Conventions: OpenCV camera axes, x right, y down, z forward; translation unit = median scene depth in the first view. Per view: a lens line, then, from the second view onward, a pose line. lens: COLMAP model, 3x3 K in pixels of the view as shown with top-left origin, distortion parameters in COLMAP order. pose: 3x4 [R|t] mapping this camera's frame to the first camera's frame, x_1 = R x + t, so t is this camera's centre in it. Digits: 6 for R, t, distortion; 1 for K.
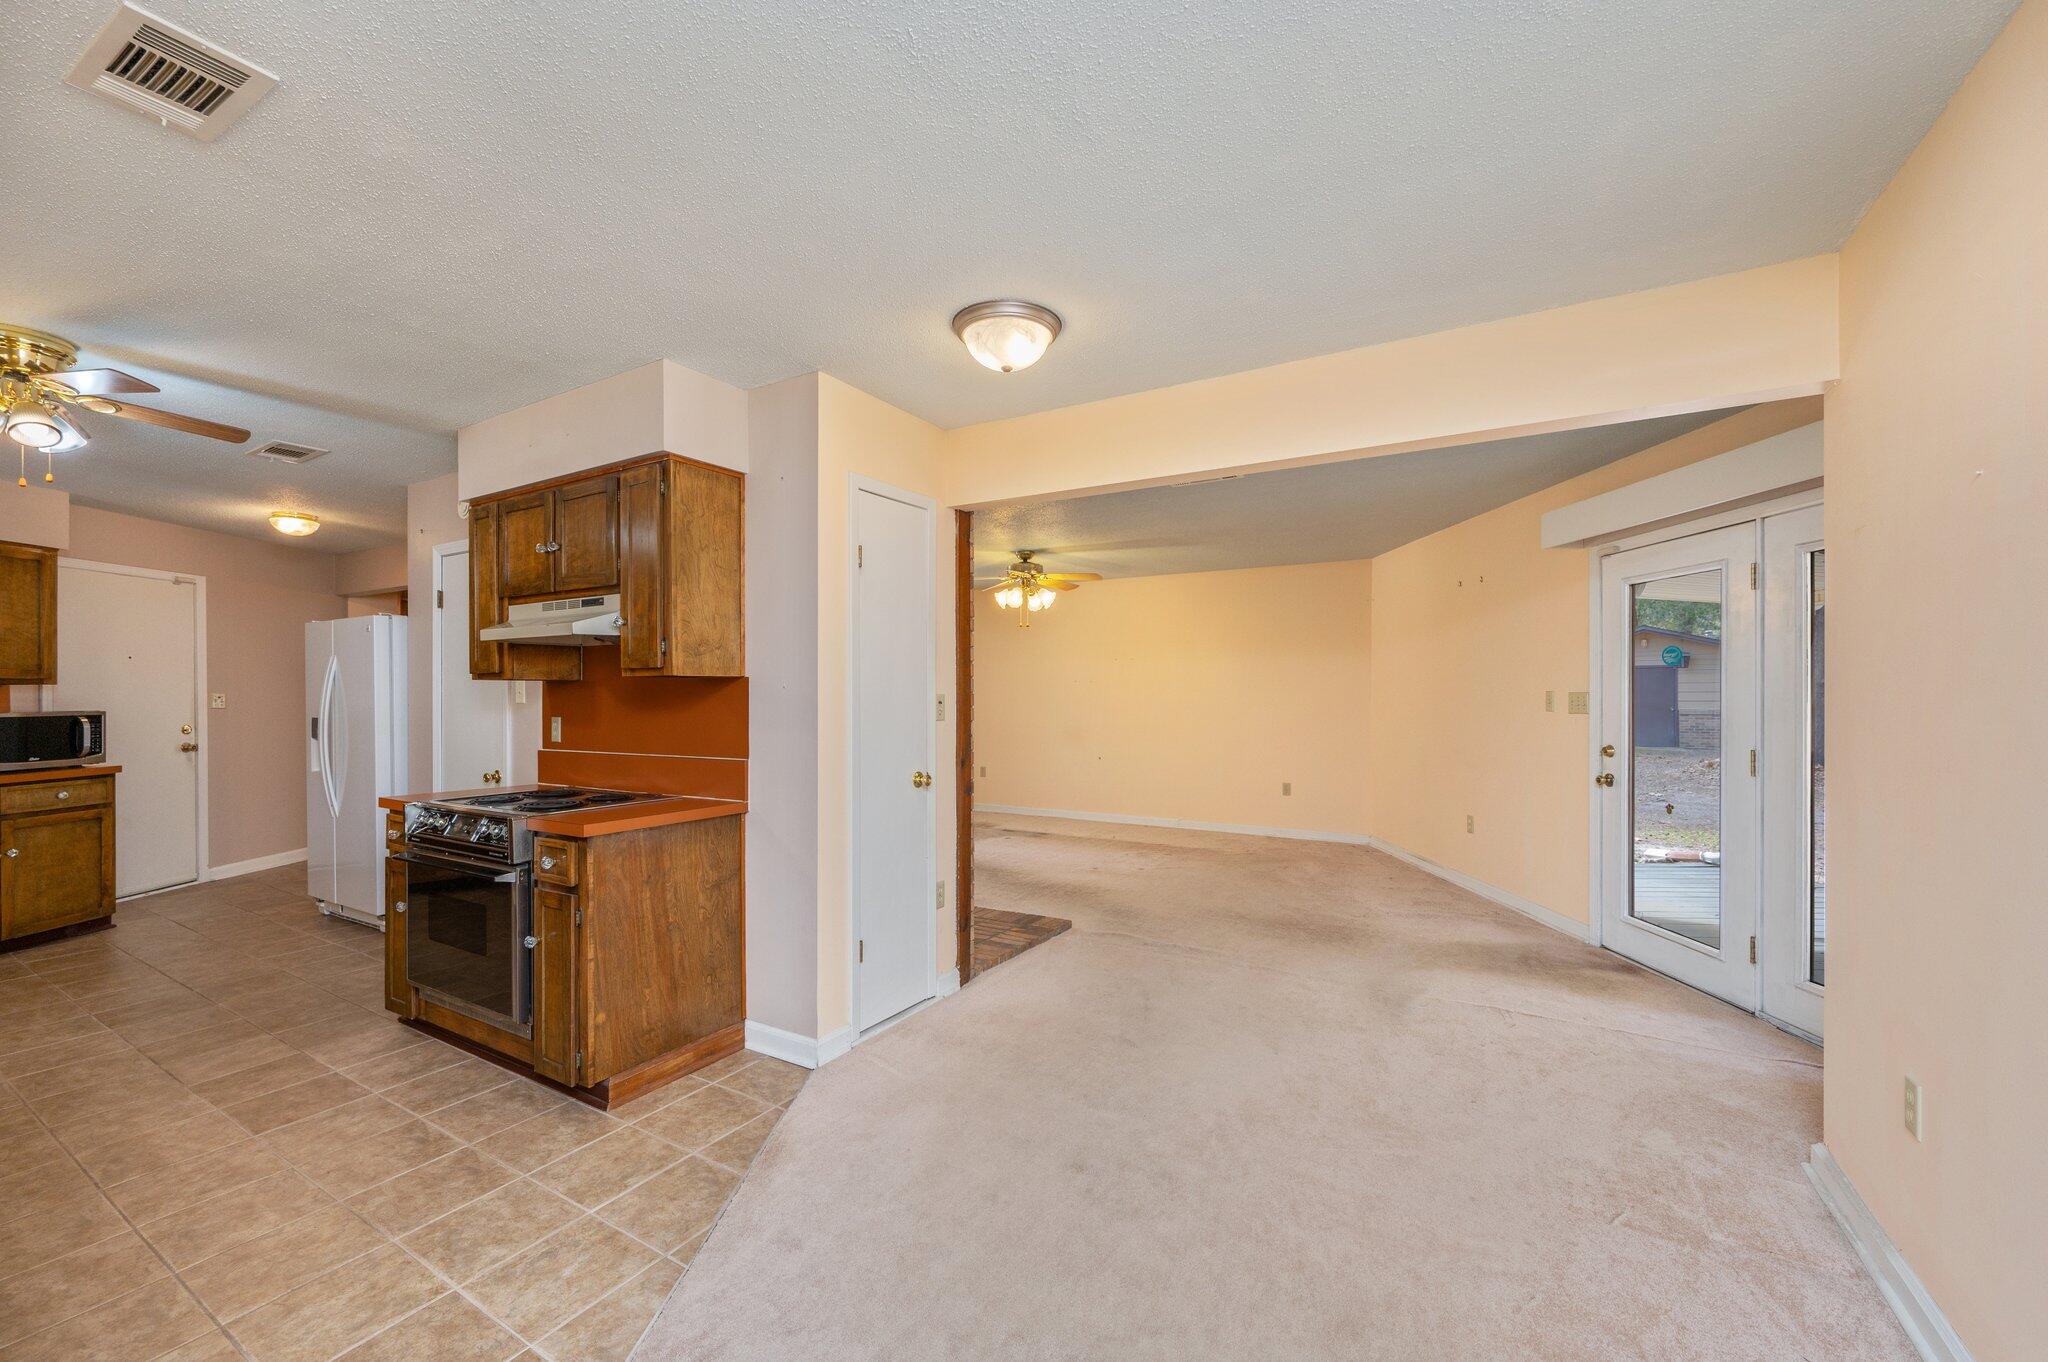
lens RADIAL K [[826.8, 0, 1033.1], [0, 826.8, 683.3], [0, 0, 1]] dist [-0.002874, 0.000511]
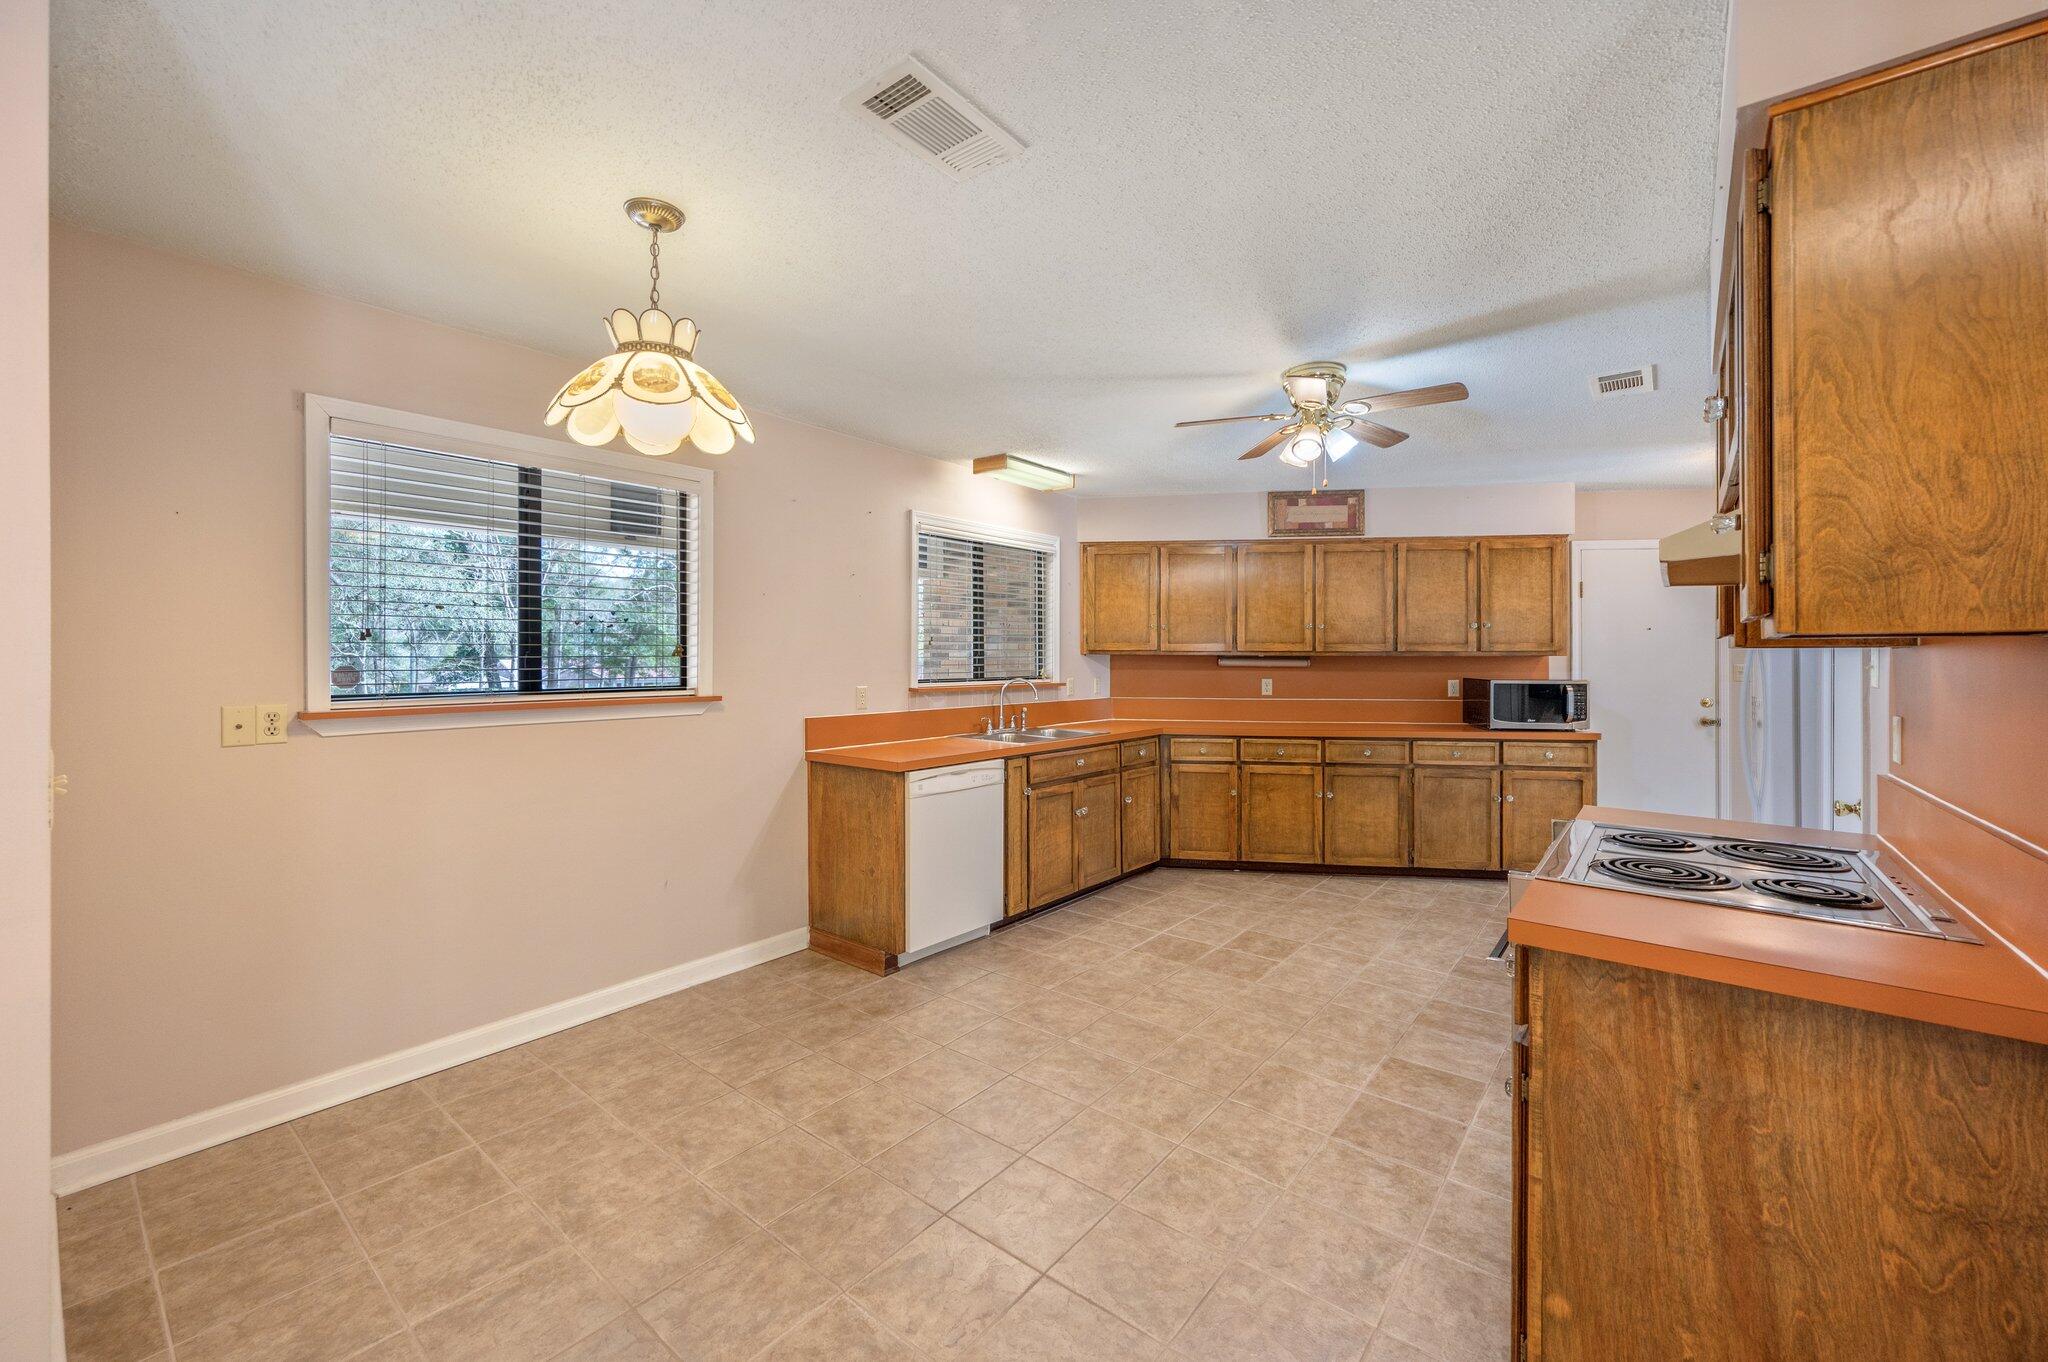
lens RADIAL K [[826.8, 0, 1032.7], [0, 826.8, 669.6], [0, 0, 1]] dist [-0.002874, 0.000511]
pose [[-0.118820, 0.018484, -0.992744, 0.012424], [0.000466, 0.999828, 0.018560, -0.000025], [0.992916, 0.001742, -0.118808, 0.499150]]
